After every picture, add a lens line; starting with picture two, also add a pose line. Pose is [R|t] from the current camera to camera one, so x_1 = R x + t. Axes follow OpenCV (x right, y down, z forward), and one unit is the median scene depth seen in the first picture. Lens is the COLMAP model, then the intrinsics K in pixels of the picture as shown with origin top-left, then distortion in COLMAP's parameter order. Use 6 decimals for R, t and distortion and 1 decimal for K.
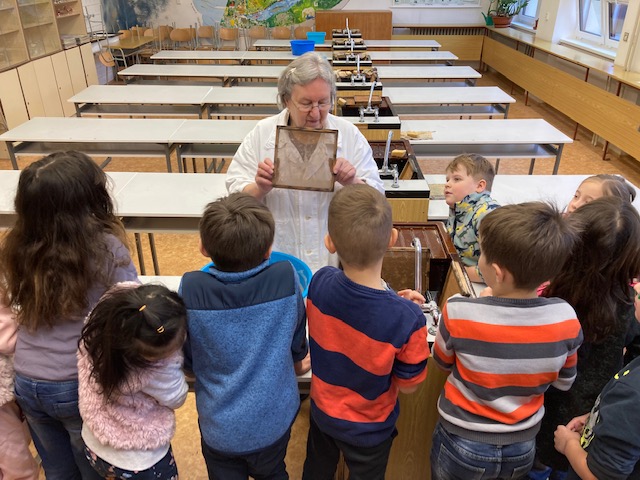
lens RADIAL K [[522.2, 0, 317.9], [0, 522.2, 223.9], [0, 0, 1]] dist [0.017879, 0.008187]
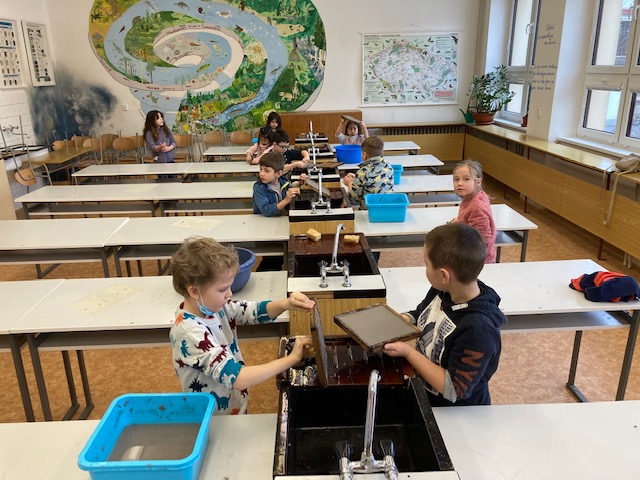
lens RADIAL K [[522.2, 0, 316.4], [0, 522.2, 239.5], [0, 0, 1]] dist [0.017879, 0.008187]
pose [[0.998447, -0.040809, 0.037934, 0.023110], [0.045813, 0.988792, -0.142097, -0.070108], [-0.031710, 0.143614, 0.989126, 0.160605]]
